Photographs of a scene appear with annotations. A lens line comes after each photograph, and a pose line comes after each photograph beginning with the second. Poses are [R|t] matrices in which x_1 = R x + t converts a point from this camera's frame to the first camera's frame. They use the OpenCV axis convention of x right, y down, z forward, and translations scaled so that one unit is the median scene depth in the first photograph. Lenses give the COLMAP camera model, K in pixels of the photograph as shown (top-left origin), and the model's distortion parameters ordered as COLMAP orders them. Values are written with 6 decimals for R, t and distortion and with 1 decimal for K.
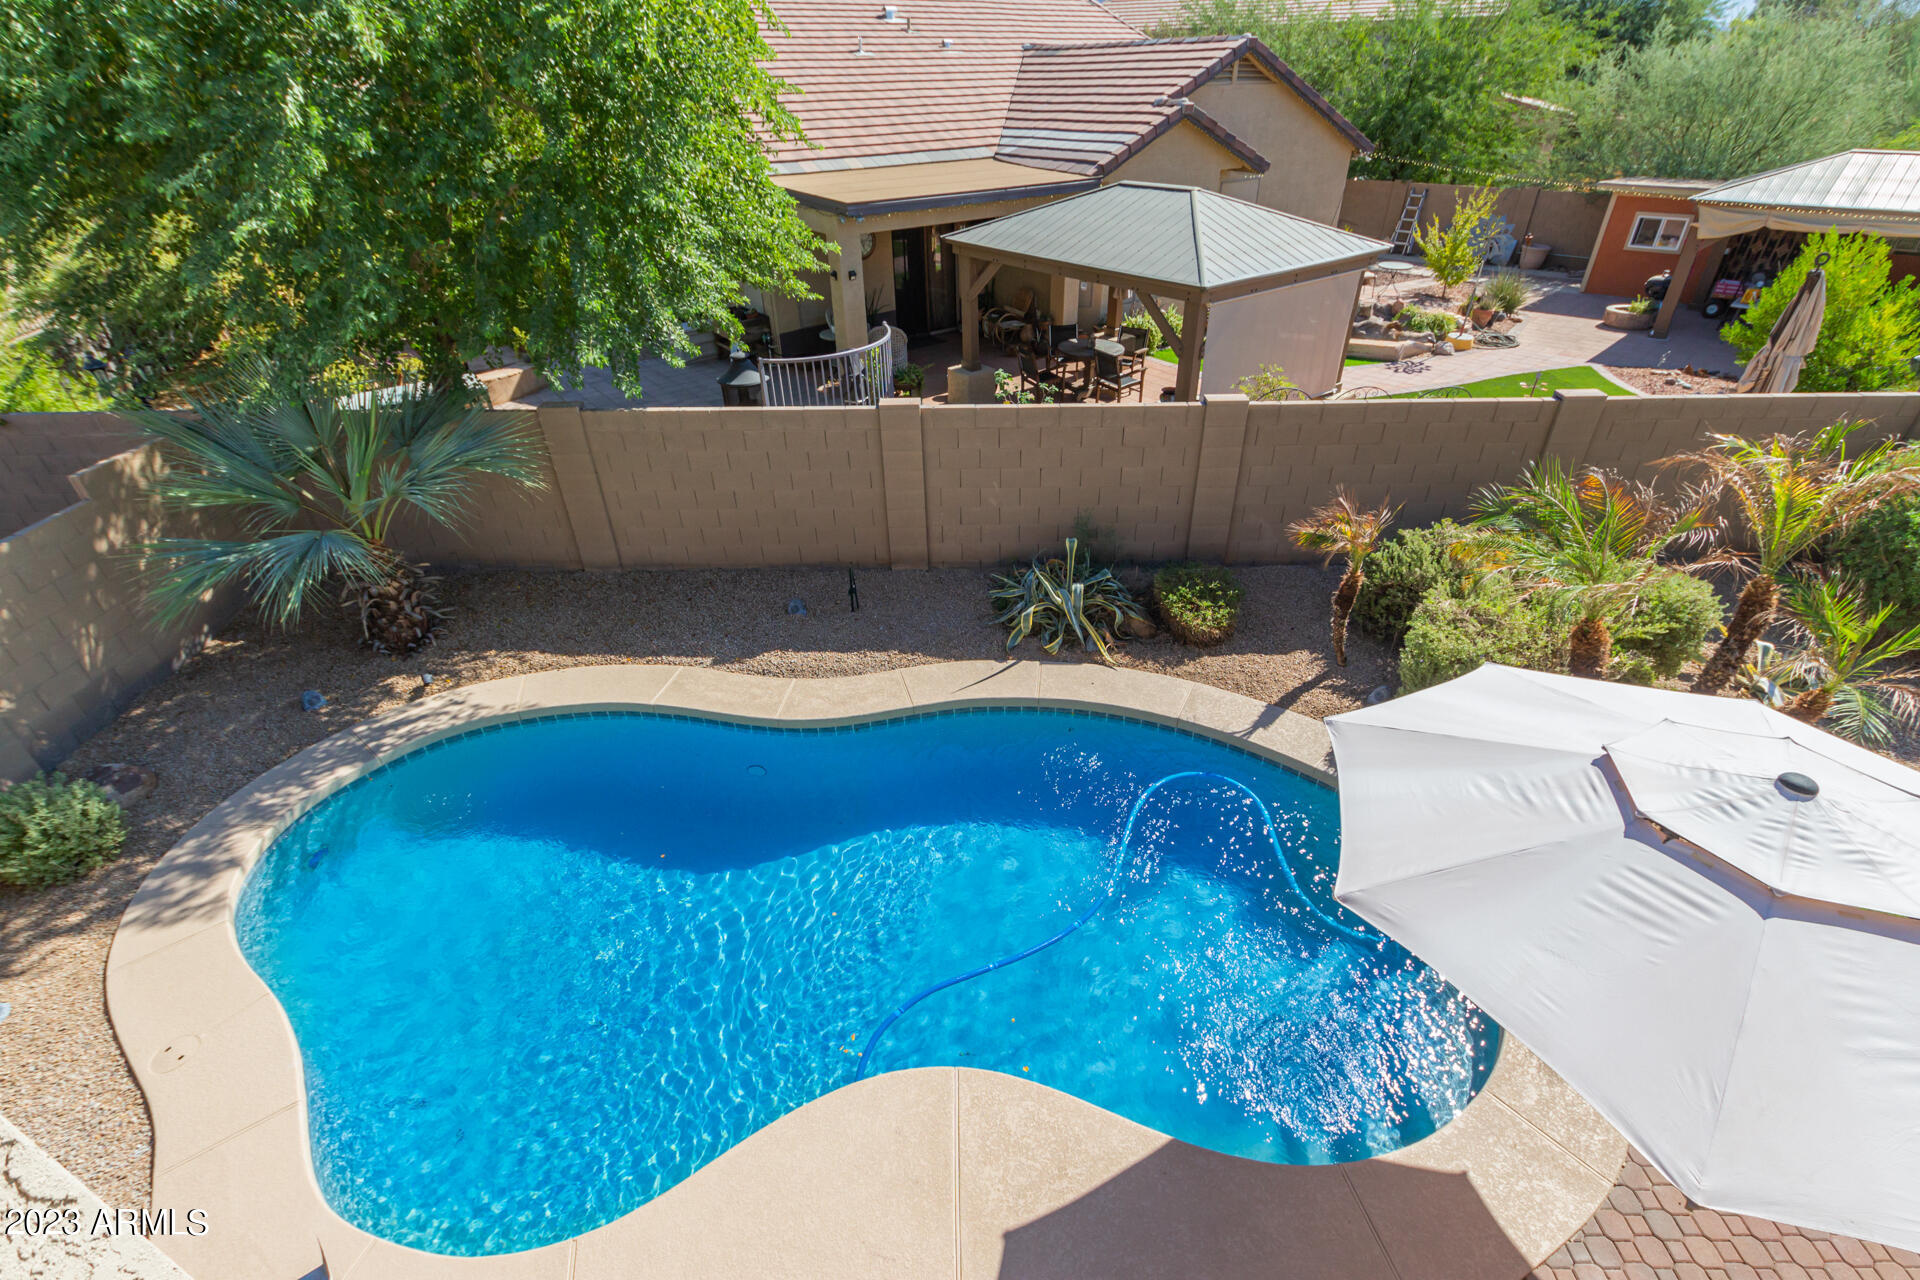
lens RADIAL K [[888.4, 0, 960.4], [0, 888.4, 658.7], [0, 0, 1]] dist [0.023100, -0.010203]
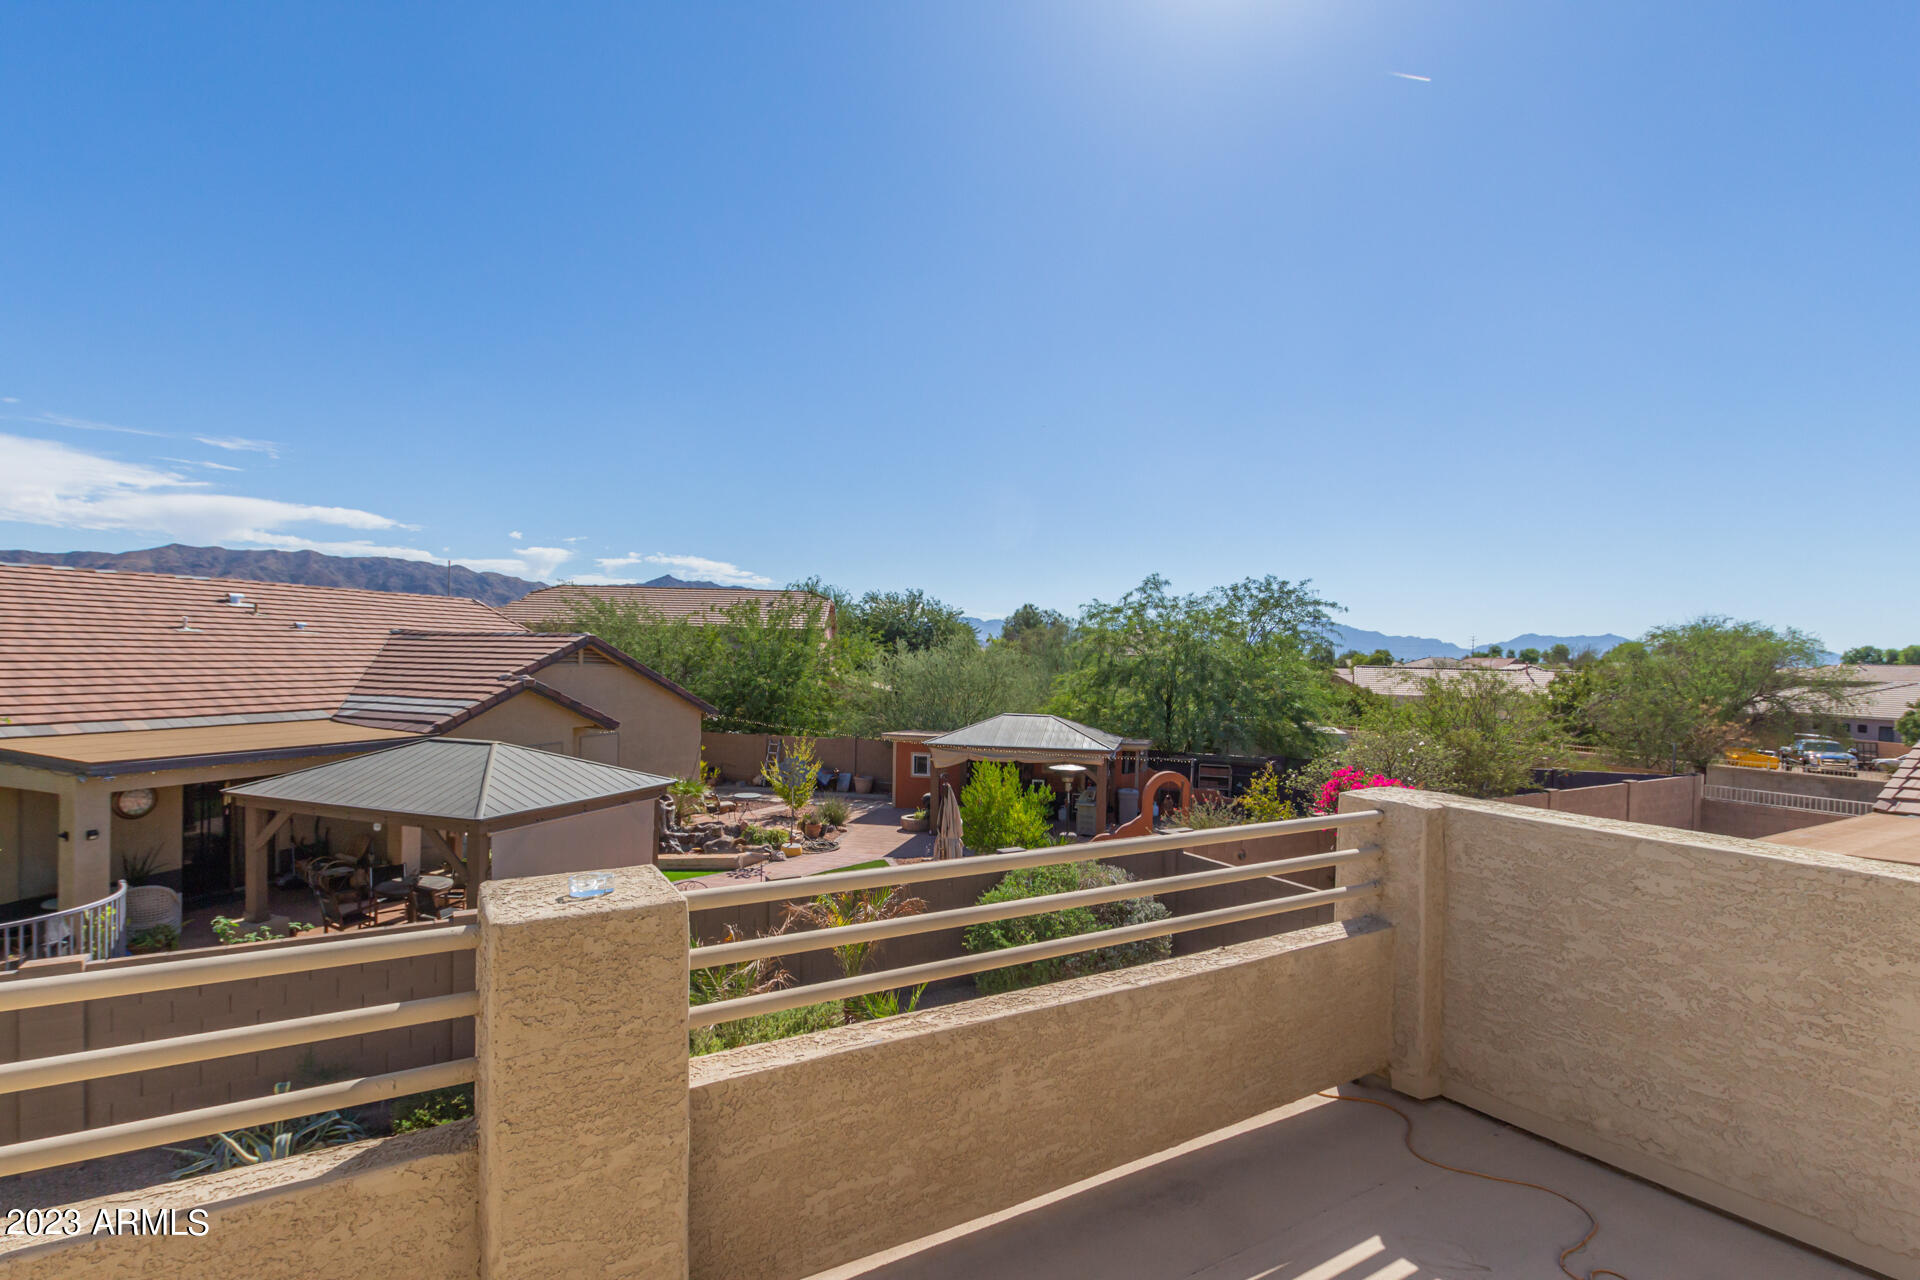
lens RADIAL K [[888.4, 0, 960.4], [0, 888.4, 658.7], [0, 0, 1]] dist [0.023100, -0.010203]
pose [[0.846887, 0.031223, 0.530855, 0.103485], [0.262850, 0.843218, -0.468927, 0.056432], [-0.462269, 0.536664, 0.705904, -0.102855]]
